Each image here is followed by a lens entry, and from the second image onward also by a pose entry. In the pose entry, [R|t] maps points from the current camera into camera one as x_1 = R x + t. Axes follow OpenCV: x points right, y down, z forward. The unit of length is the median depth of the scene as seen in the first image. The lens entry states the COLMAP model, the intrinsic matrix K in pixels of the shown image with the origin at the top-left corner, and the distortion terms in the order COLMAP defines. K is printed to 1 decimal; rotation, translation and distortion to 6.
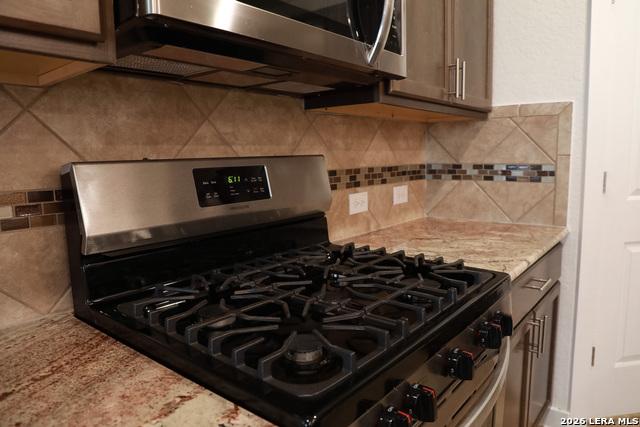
lens RADIAL K [[444.2, 0, 320.0], [0, 444.2, 213.5], [0, 0, 1]] dist [-0.071768, 0.046991]
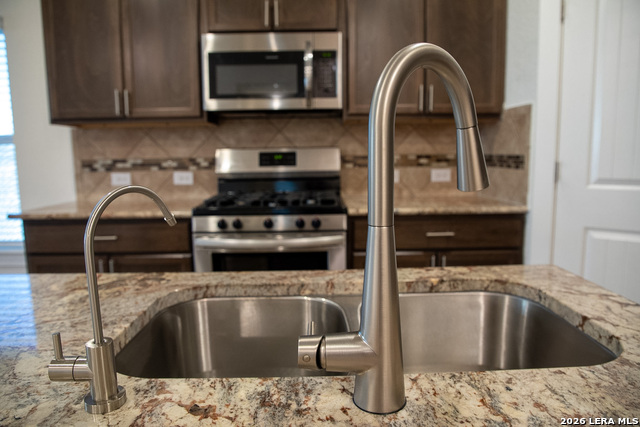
lens RADIAL K [[444.2, 0, 320.0], [0, 444.2, 213.5], [0, 0, 1]] dist [-0.071768, 0.046991]
pose [[0.638707, 0.115691, -0.760703, 1.138674], [-0.101750, 0.992649, 0.065534, 0.028908], [0.762693, 0.035545, 0.645783, -0.232574]]
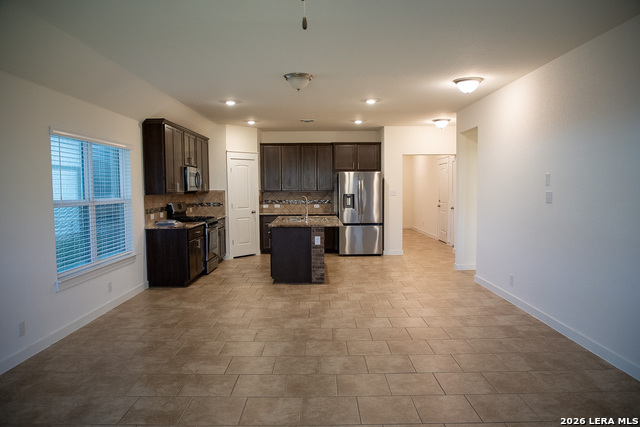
lens RADIAL K [[444.2, 0, 320.0], [0, 444.2, 213.5], [0, 0, 1]] dist [-0.071768, 0.046991]
pose [[0.770827, -0.024851, 0.636559, -1.800114], [0.077958, 0.995408, -0.055540, 0.373131], [-0.632256, 0.092437, 0.769225, -3.530630]]
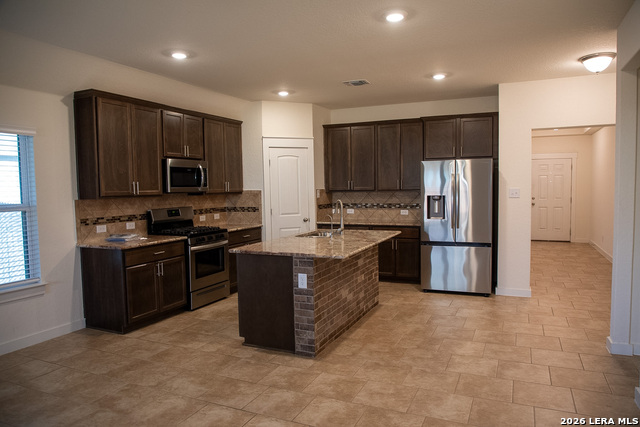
lens RADIAL K [[444.2, 0, 320.0], [0, 444.2, 213.5], [0, 0, 1]] dist [-0.071768, 0.046991]
pose [[0.965929, -0.013327, 0.258465, 0.077599], [0.033060, 0.996846, -0.072152, 0.226665], [-0.256688, 0.078239, 0.963322, -2.704451]]
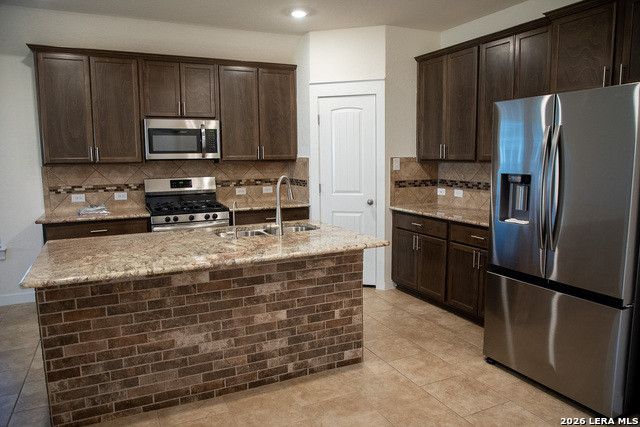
lens RADIAL K [[444.2, 0, 320.0], [0, 444.2, 213.5], [0, 0, 1]] dist [-0.071768, 0.046991]
pose [[0.906173, 0.063982, -0.418039, 1.780941], [-0.063232, 0.997876, 0.015660, 0.043590], [0.418153, 0.012243, 0.908294, -1.456359]]
